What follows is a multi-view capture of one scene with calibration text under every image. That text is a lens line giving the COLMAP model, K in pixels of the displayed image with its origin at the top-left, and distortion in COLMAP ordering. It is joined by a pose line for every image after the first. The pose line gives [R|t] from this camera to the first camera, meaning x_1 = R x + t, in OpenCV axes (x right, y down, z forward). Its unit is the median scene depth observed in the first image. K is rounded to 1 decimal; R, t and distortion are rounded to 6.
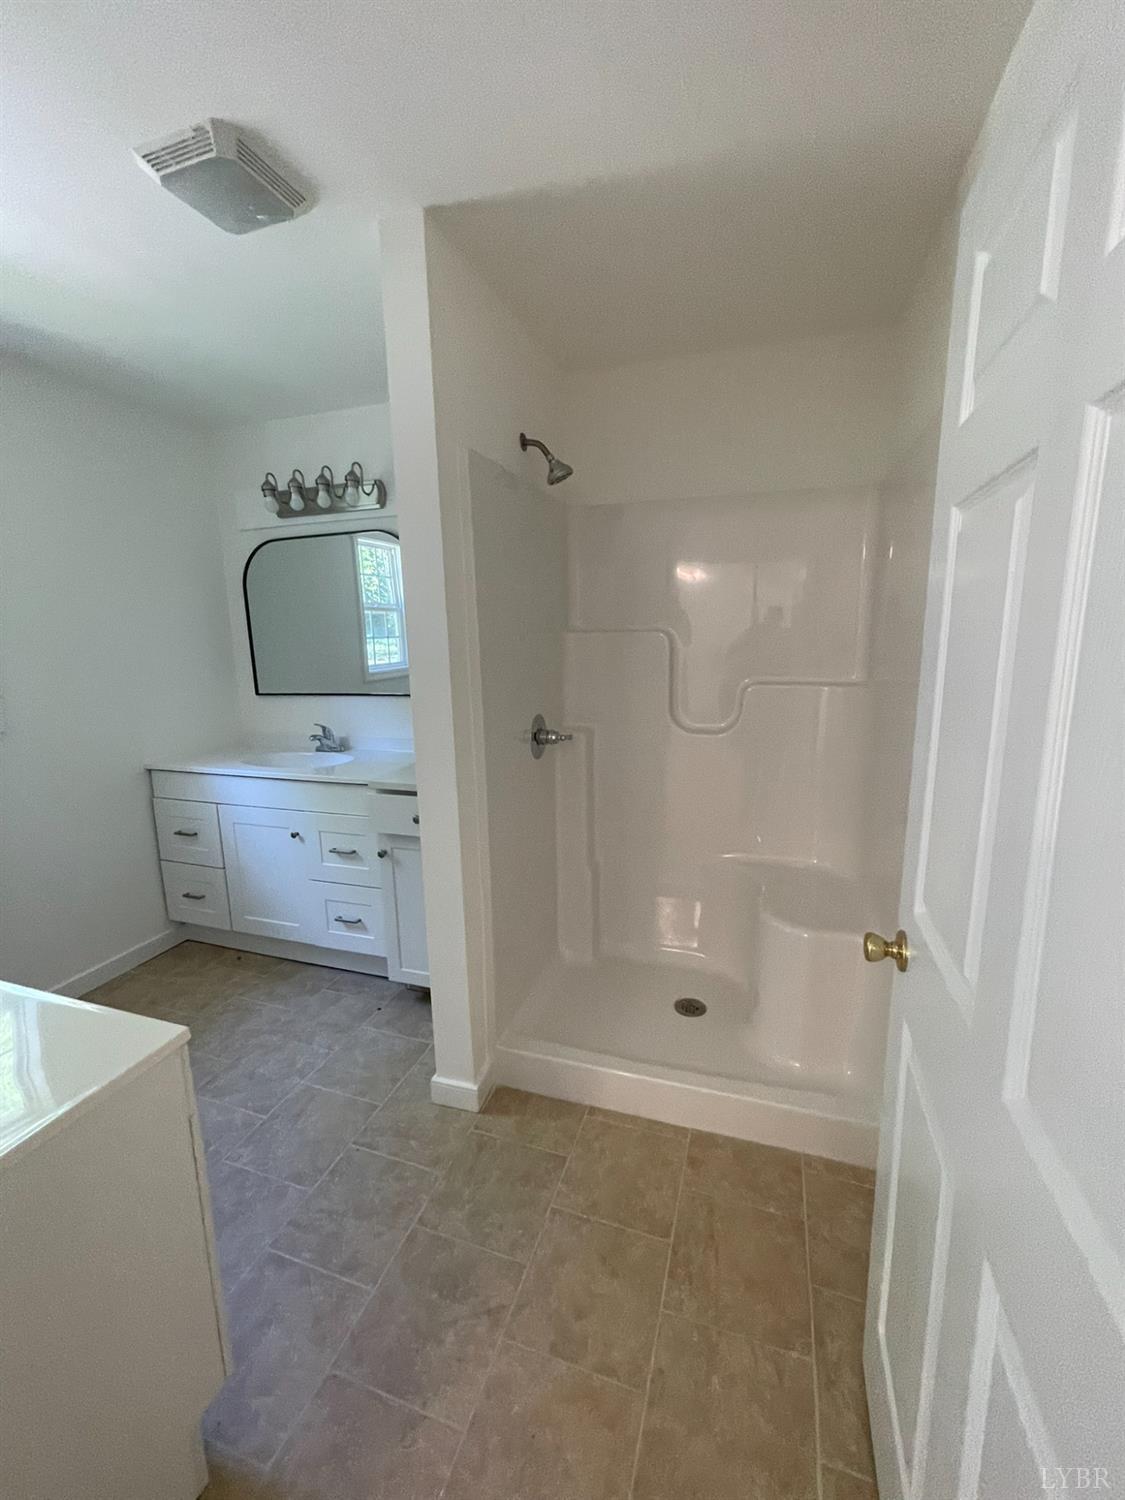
lens RADIAL K [[606.4, 0, 571.0], [0, 606.4, 738.4], [0, 0, 1]] dist [-0.000623, 0.000198]
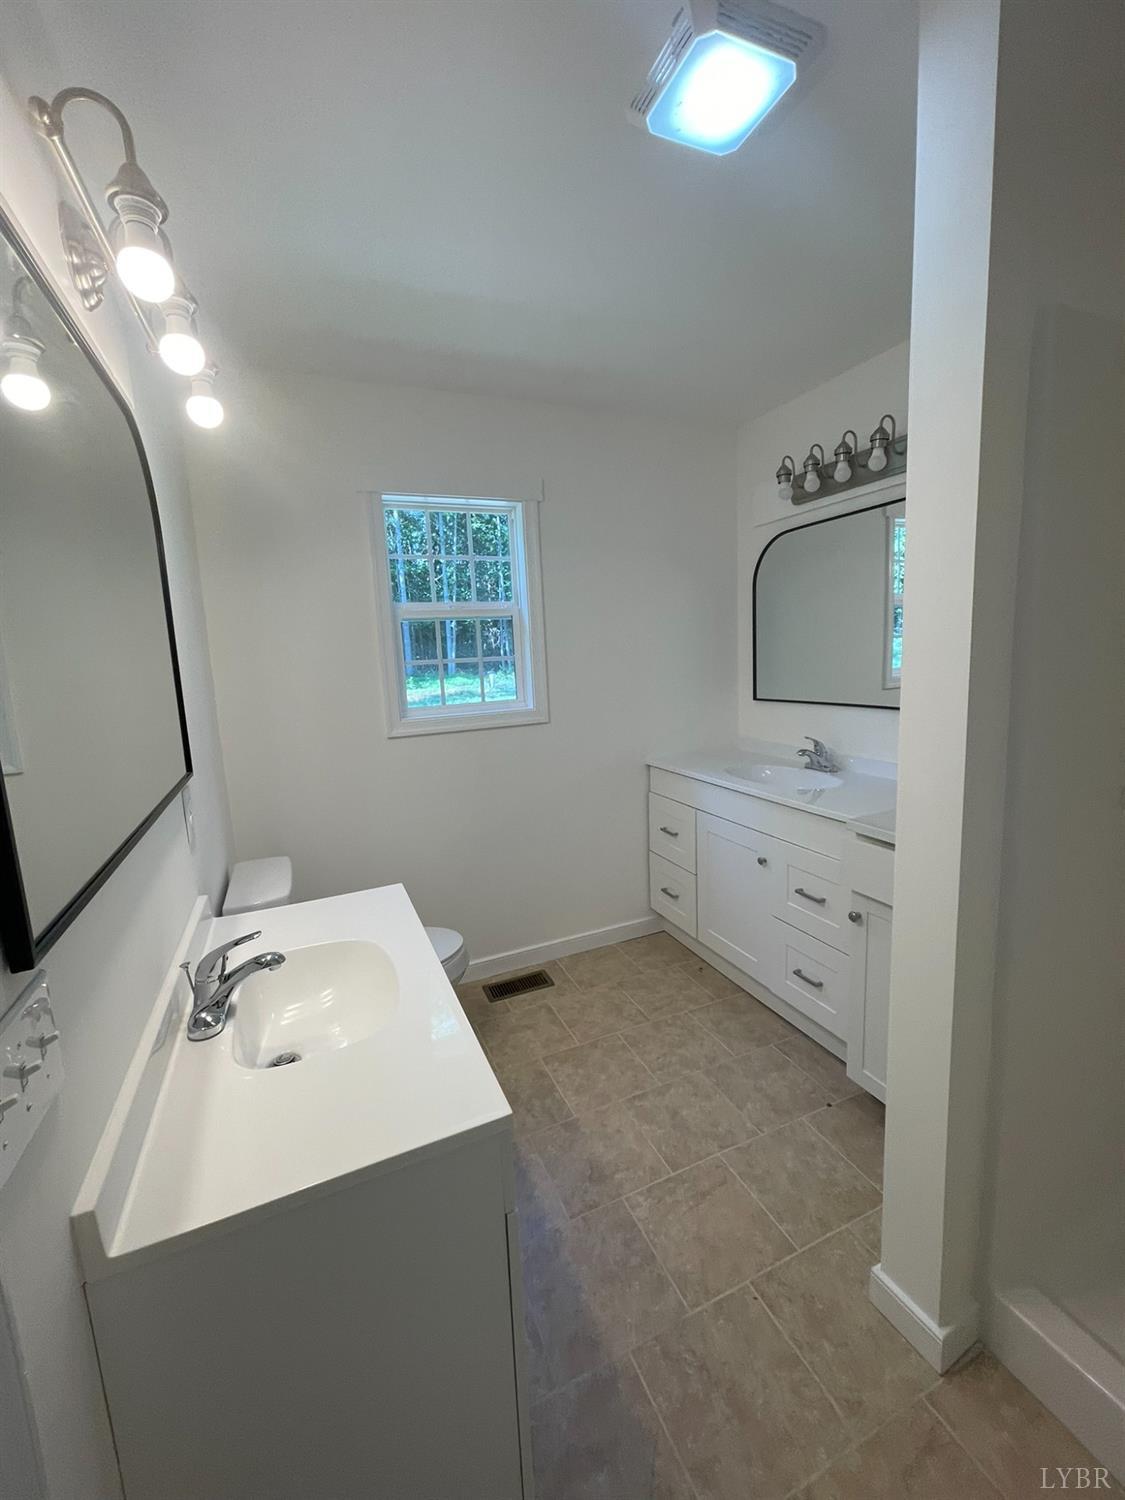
lens RADIAL K [[606.4, 0, 571.0], [0, 606.4, 738.4], [0, 0, 1]] dist [-0.000623, 0.000198]
pose [[0.668872, 0.100798, -0.736512, -0.006387], [-0.100551, 0.993927, 0.044711, -0.029480], [0.736545, 0.044151, 0.674946, 0.177177]]
